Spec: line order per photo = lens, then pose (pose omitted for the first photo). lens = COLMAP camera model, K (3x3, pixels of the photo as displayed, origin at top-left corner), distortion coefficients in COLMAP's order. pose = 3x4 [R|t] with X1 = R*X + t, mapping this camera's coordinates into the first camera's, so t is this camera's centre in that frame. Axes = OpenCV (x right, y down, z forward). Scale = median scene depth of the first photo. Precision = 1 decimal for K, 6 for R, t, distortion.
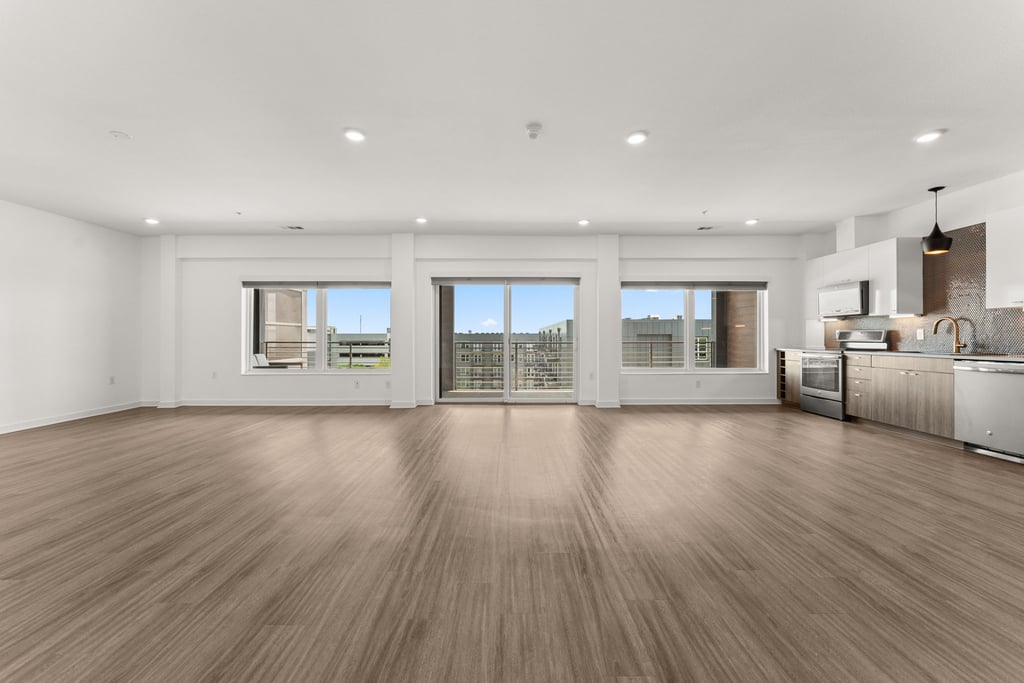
lens RADIAL K [[414.1, 0, 513.7], [0, 414.1, 338.6], [0, 0, 1]] dist [-0.000437, -0.000091]
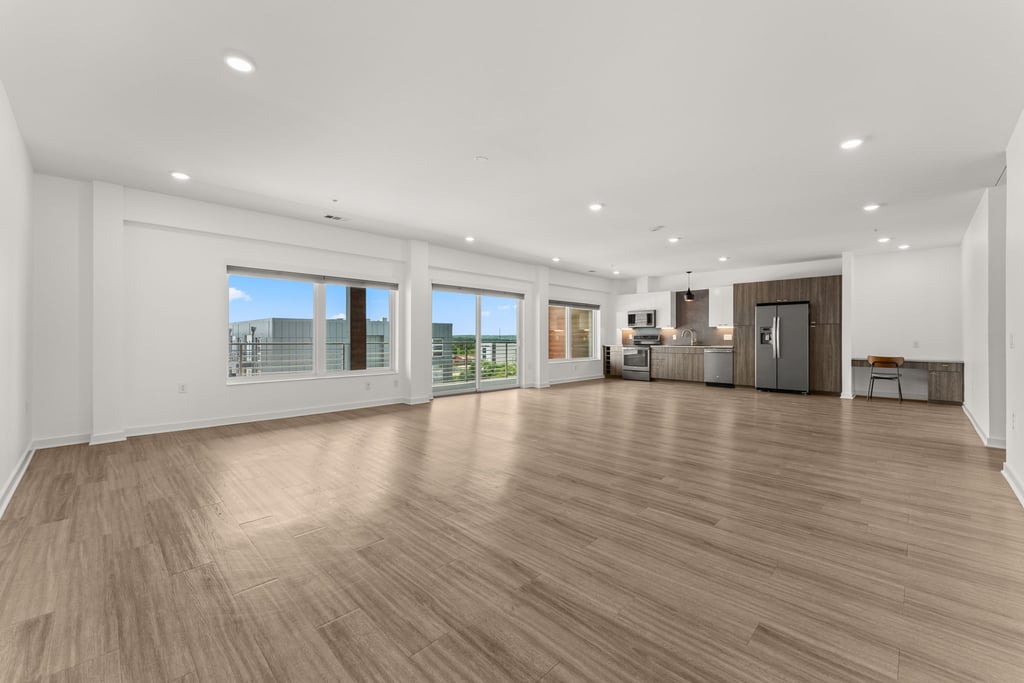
lens RADIAL K [[411.7, 0, 514.5], [0, 411.7, 330.6], [0, 0, 1]] dist [0.000780, 0.000106]
pose [[0.709013, 0.016325, 0.705007, -2.093704], [-0.001006, 0.999754, -0.022139, 0.007846], [-0.705195, 0.014988, 0.708855, 0.154371]]
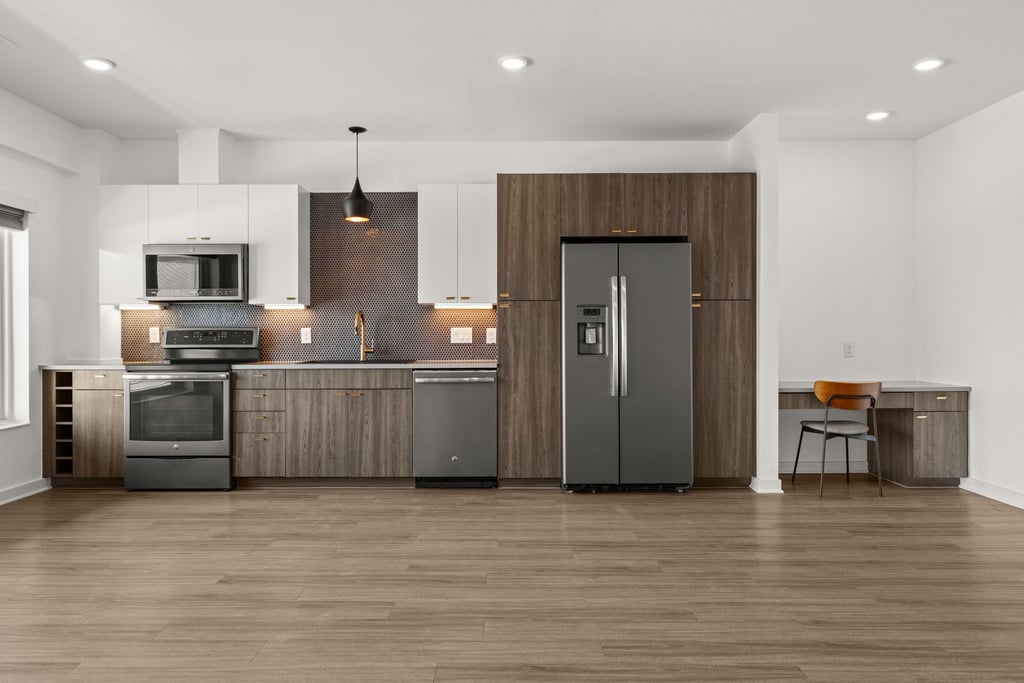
lens RADIAL K [[679.3, 0, 502.3], [0, 679.3, 341.7], [0, 0, 1]] dist [0.000800, -0.001224]
pose [[0.013215, -0.002858, 0.999909, -0.231847], [0.006838, 0.999973, 0.002768, -0.002144], [-0.999889, 0.006801, 0.013234, 1.275289]]
